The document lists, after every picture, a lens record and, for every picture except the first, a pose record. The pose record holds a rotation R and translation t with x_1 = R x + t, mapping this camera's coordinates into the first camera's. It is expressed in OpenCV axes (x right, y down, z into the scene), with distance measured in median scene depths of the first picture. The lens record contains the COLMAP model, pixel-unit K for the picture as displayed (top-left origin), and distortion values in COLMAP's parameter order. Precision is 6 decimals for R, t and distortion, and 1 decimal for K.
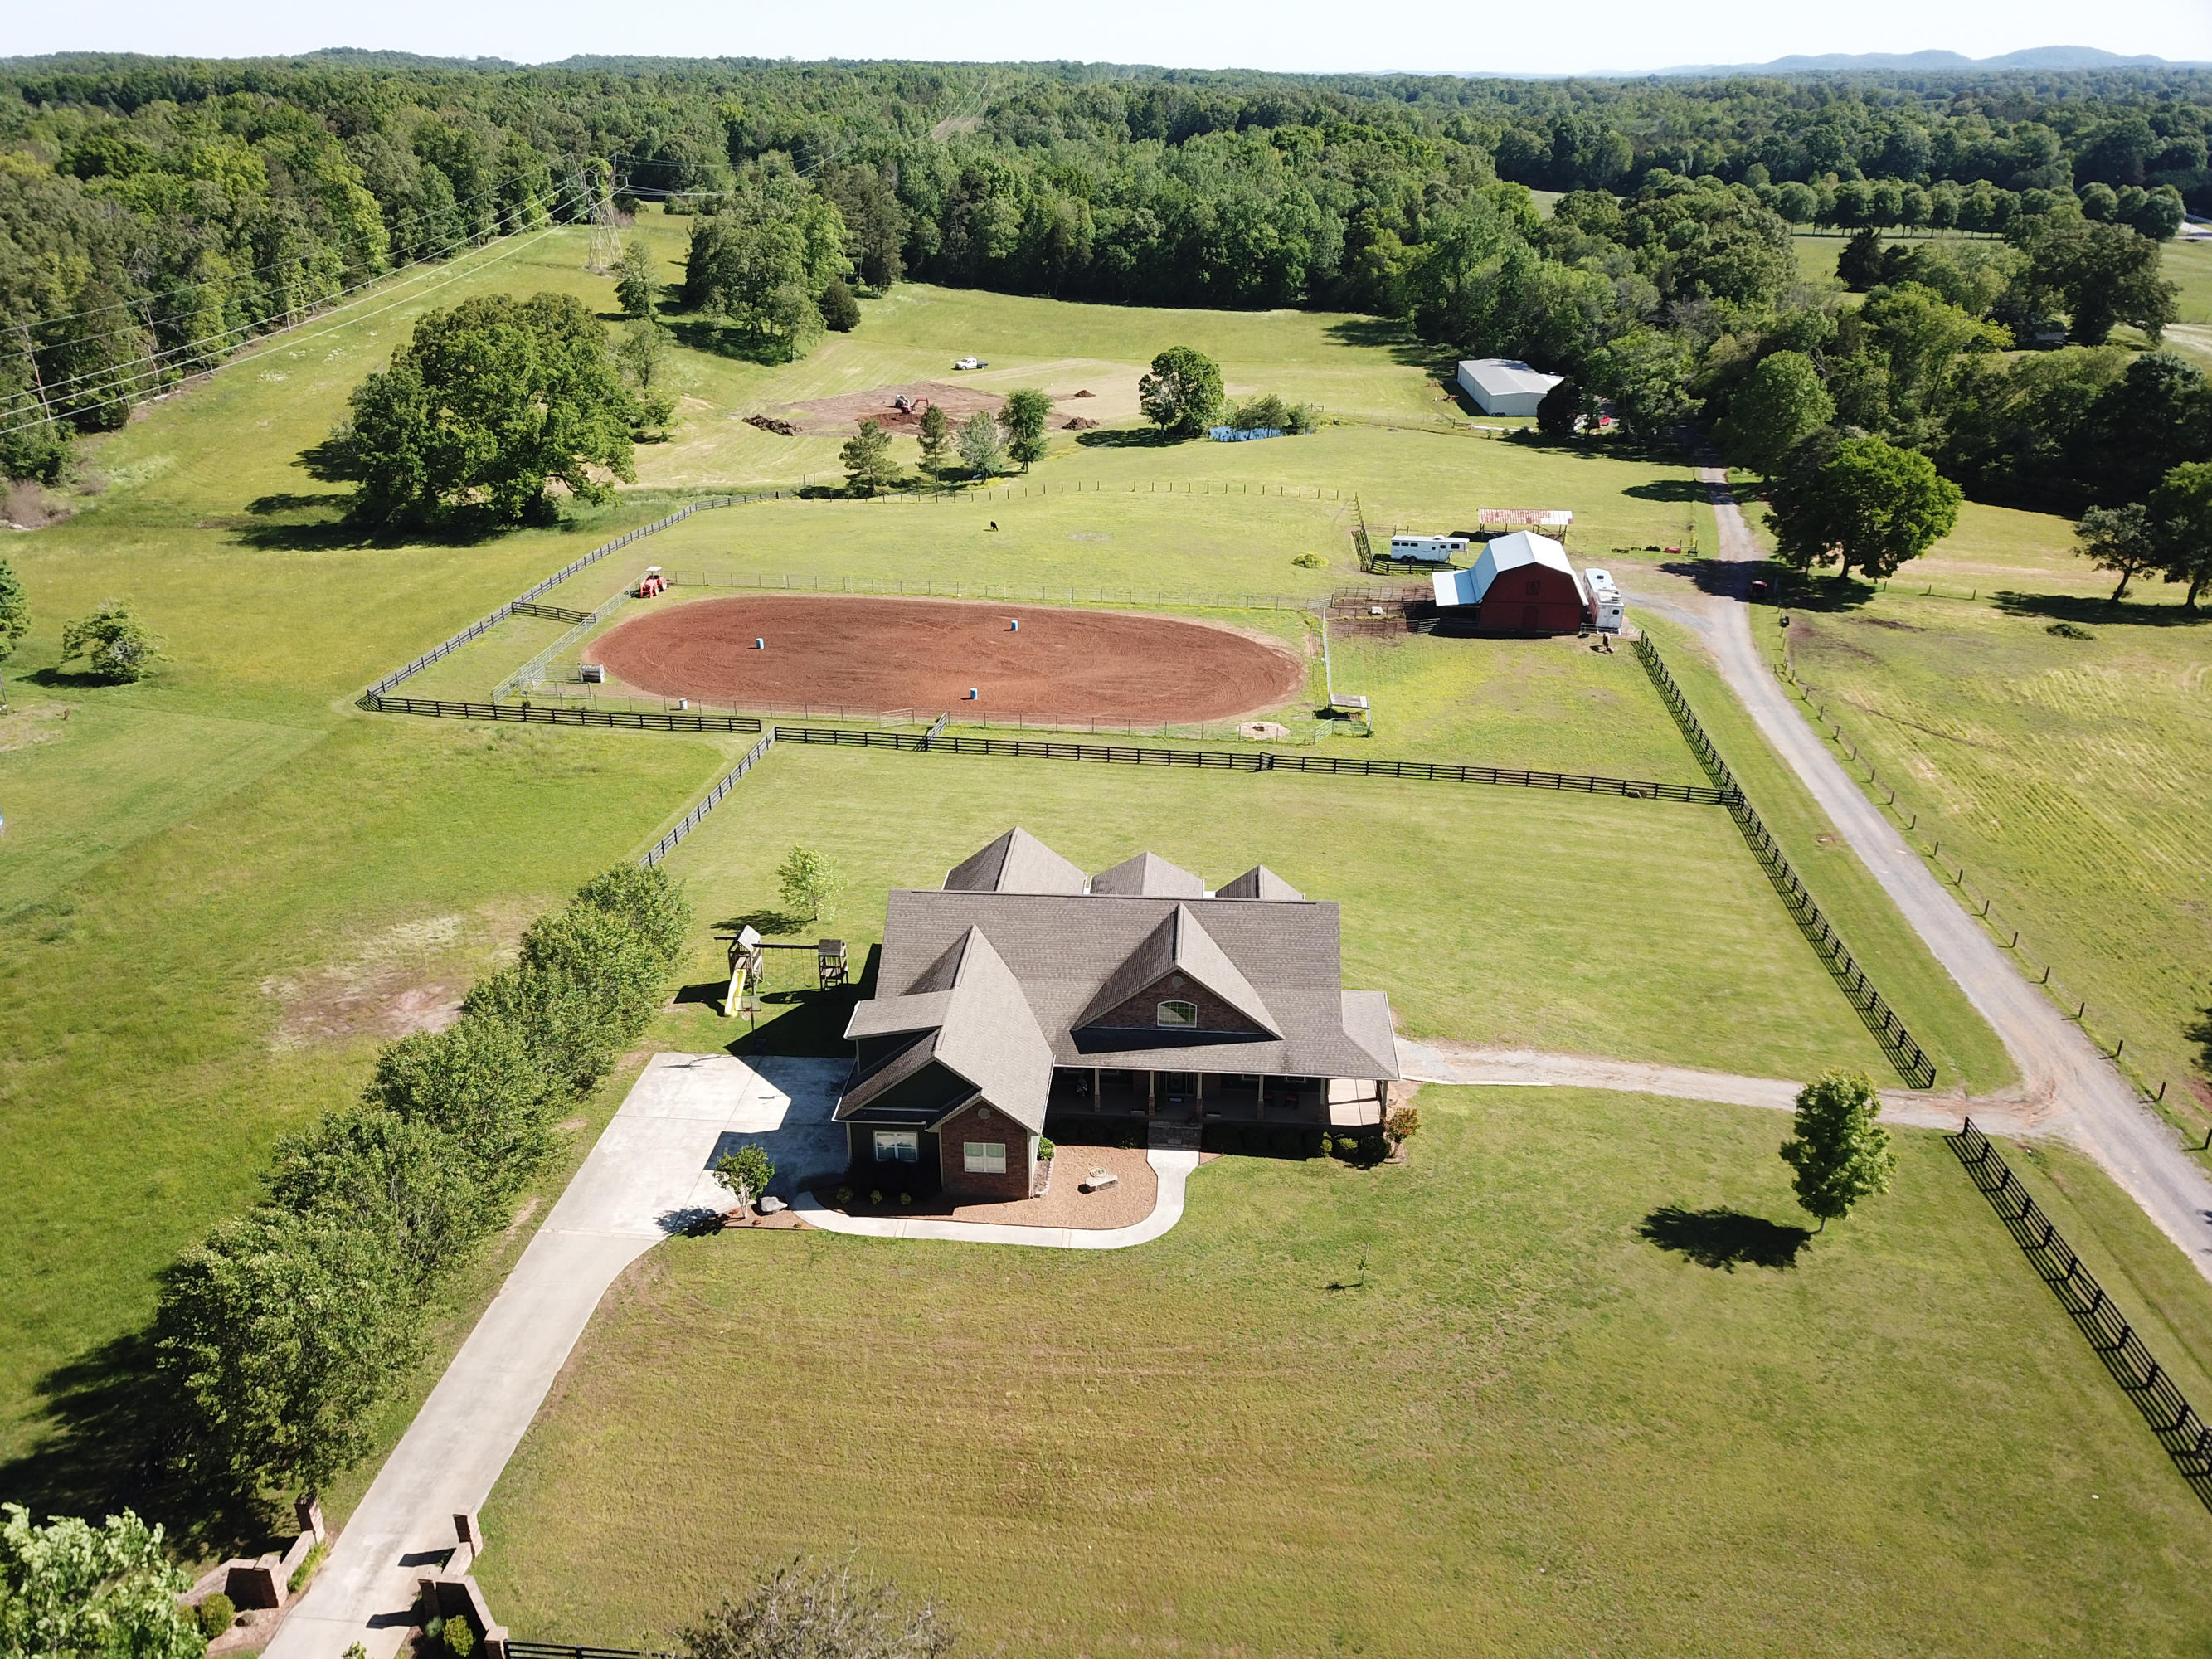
lens RADIAL K [[1670.3, 0, 1099.5], [0, 1670.3, 824.5], [0, 0, 1]] dist [0.022864, -0.007593]
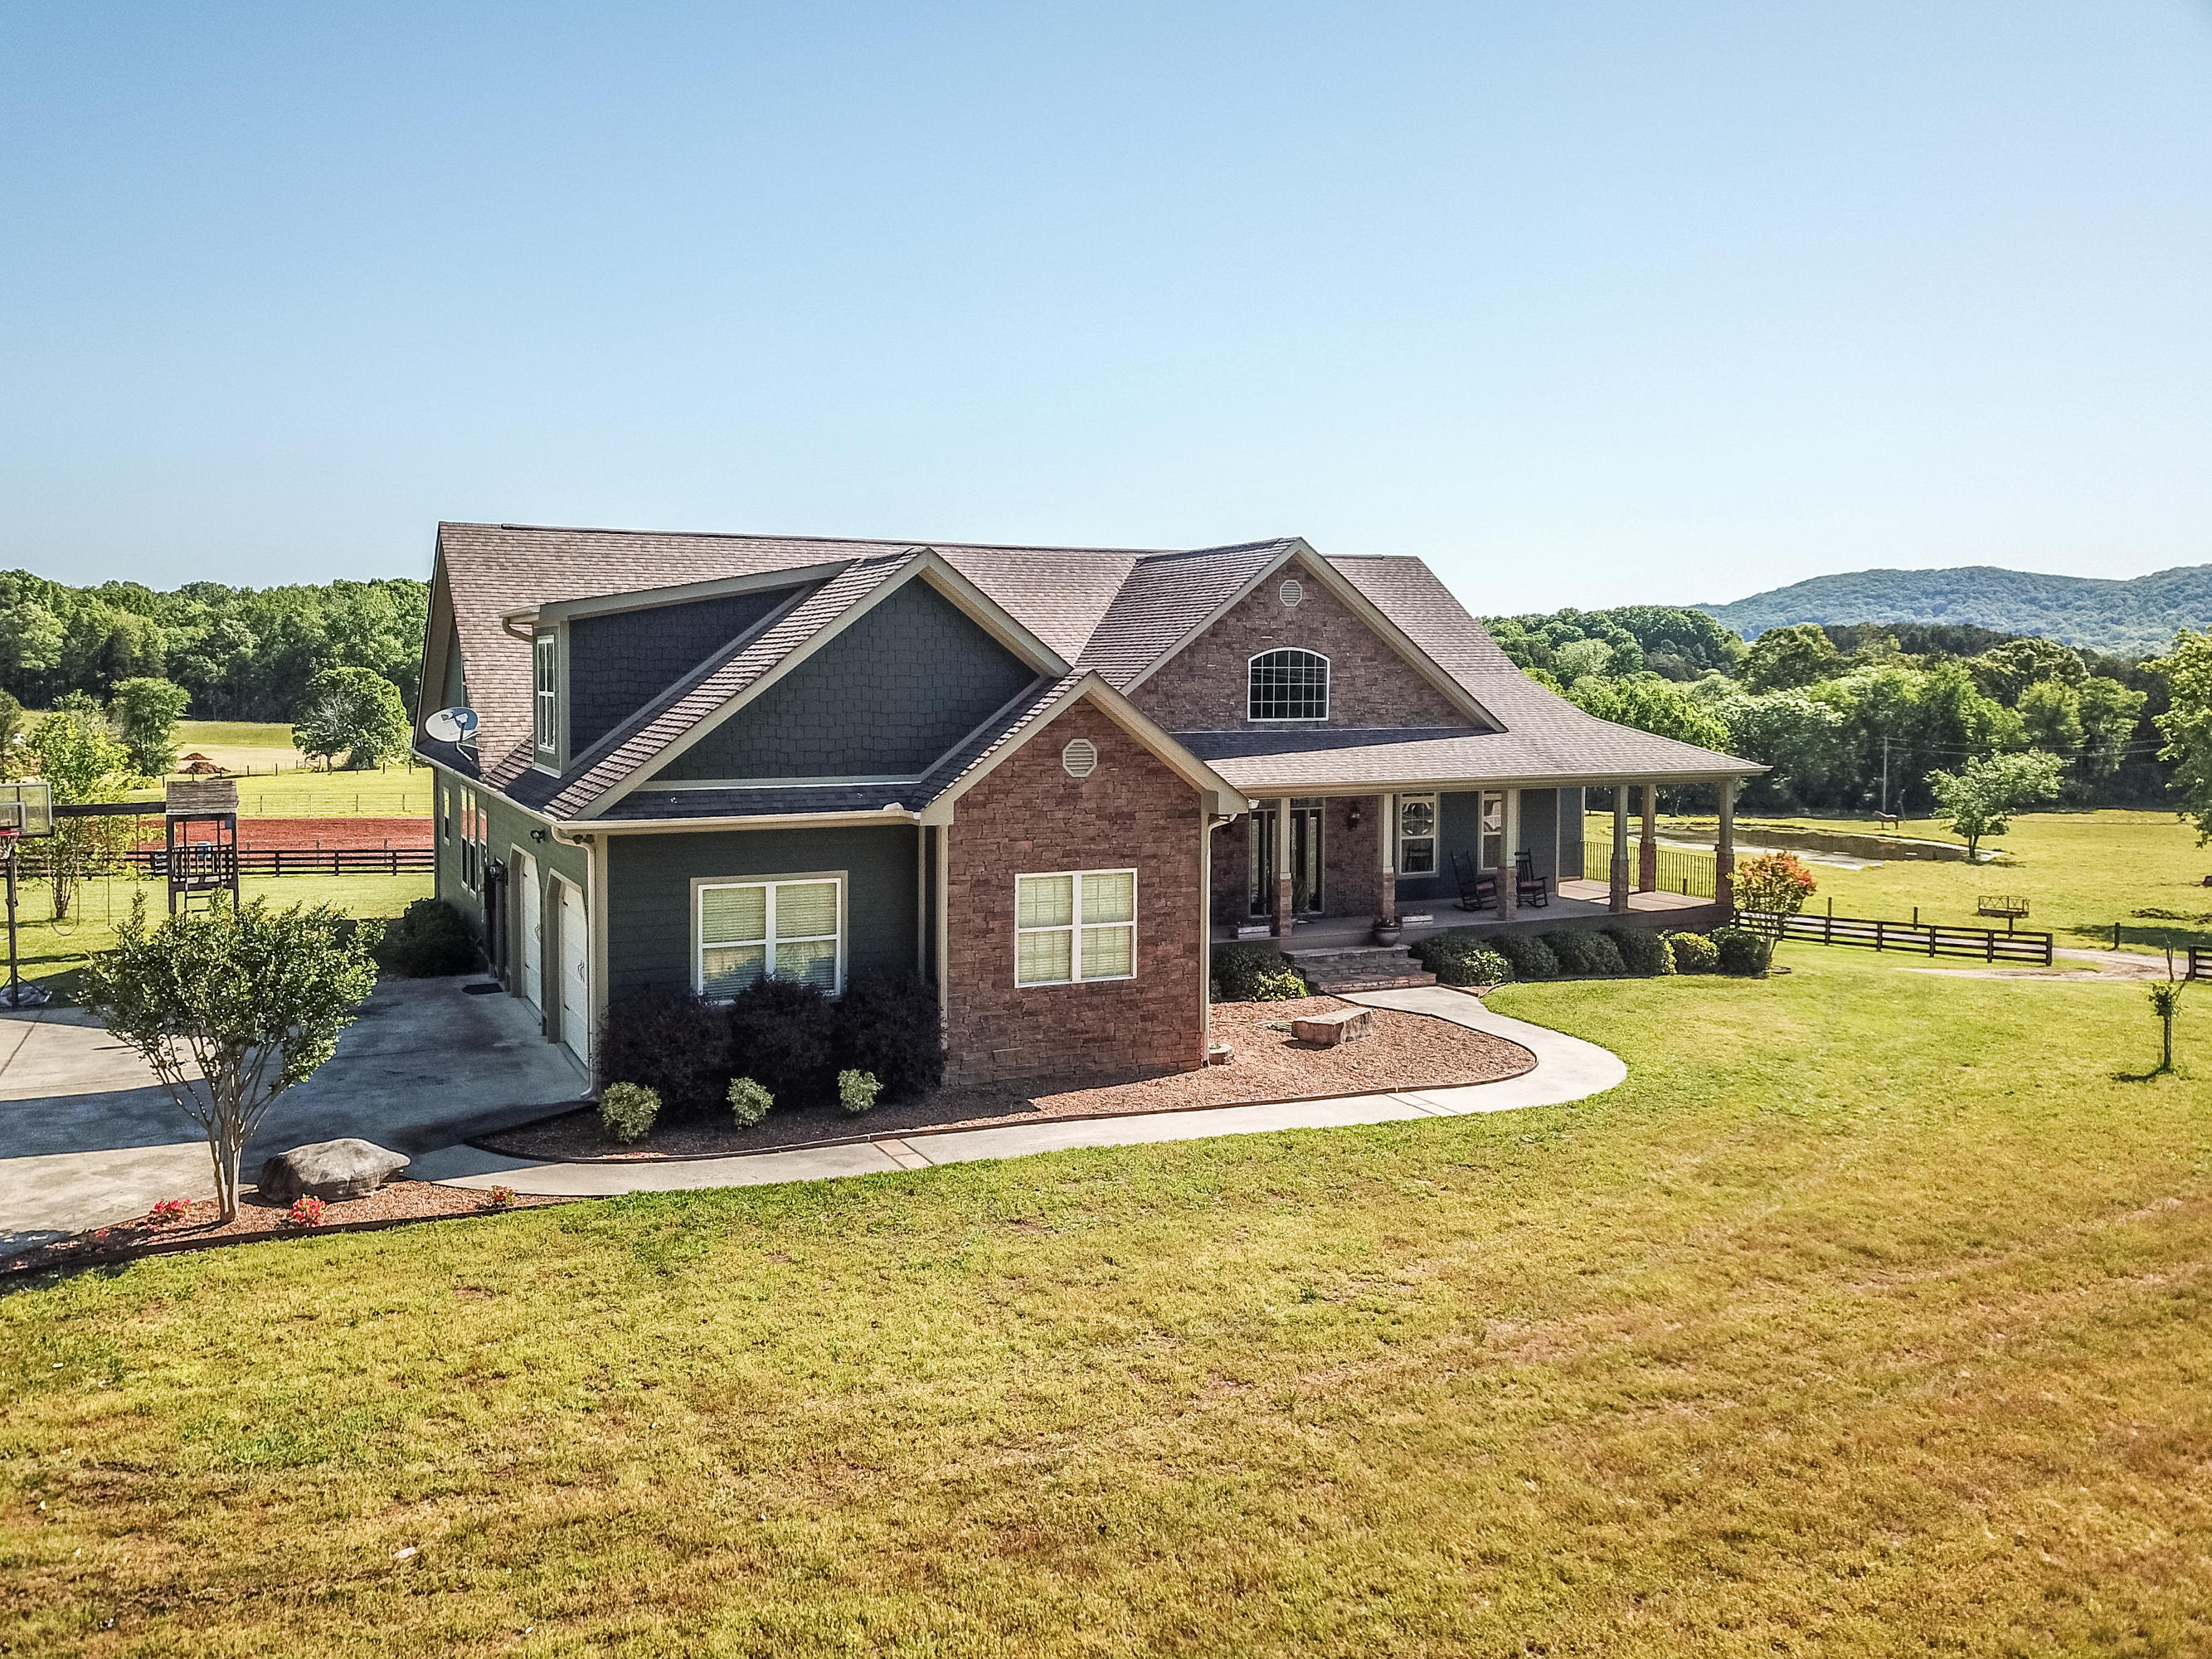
lens RADIAL K [[1702.6, 0, 1034.0], [0, 1702.6, 780.4], [0, 0, 1]] dist [0.090503, -0.196295]
pose [[0.879435, -0.029949, 0.475076, -0.120190], [0.193648, 0.934213, -0.299577, 0.143314], [-0.434850, 0.355456, 0.827379, 0.398098]]
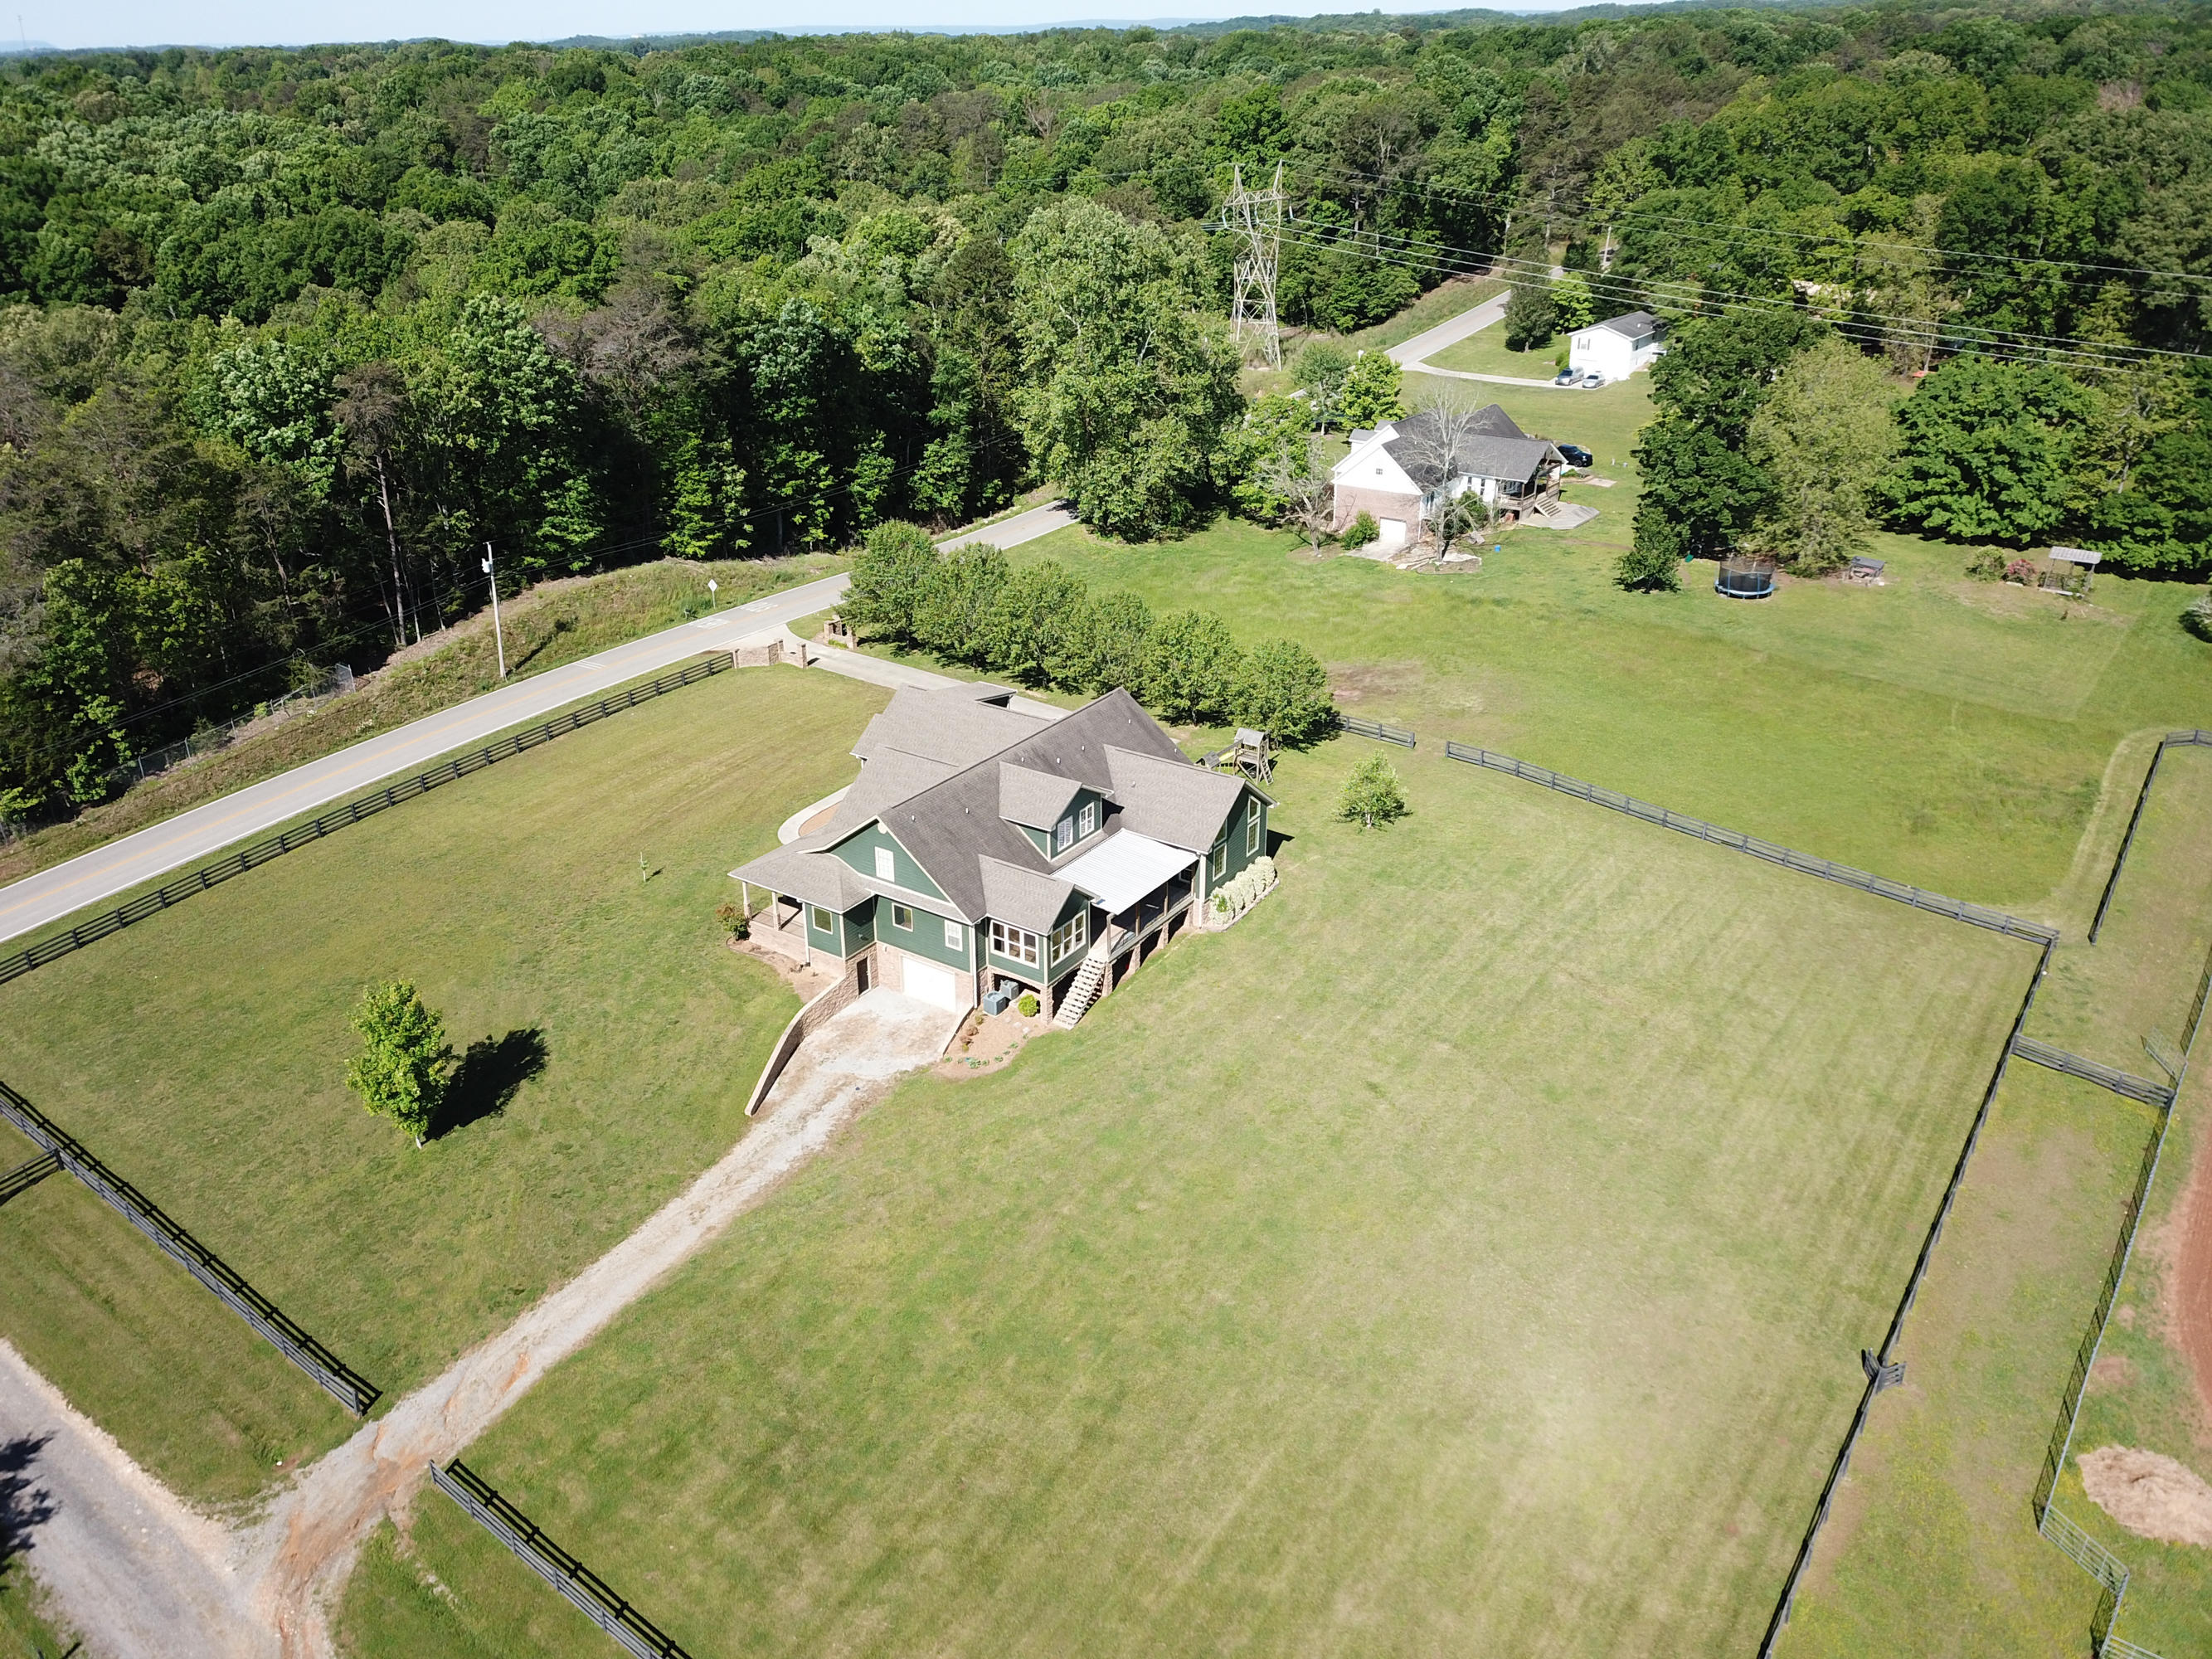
lens RADIAL K [[1670.3, 0, 1099.5], [0, 1670.3, 824.5], [0, 0, 1]] dist [0.022864, -0.007593]
pose [[-0.504446, 0.371727, -0.779329, 0.491821], [-0.342538, 0.742364, 0.575815, -0.329726], [0.792592, 0.557417, -0.247152, 0.766415]]
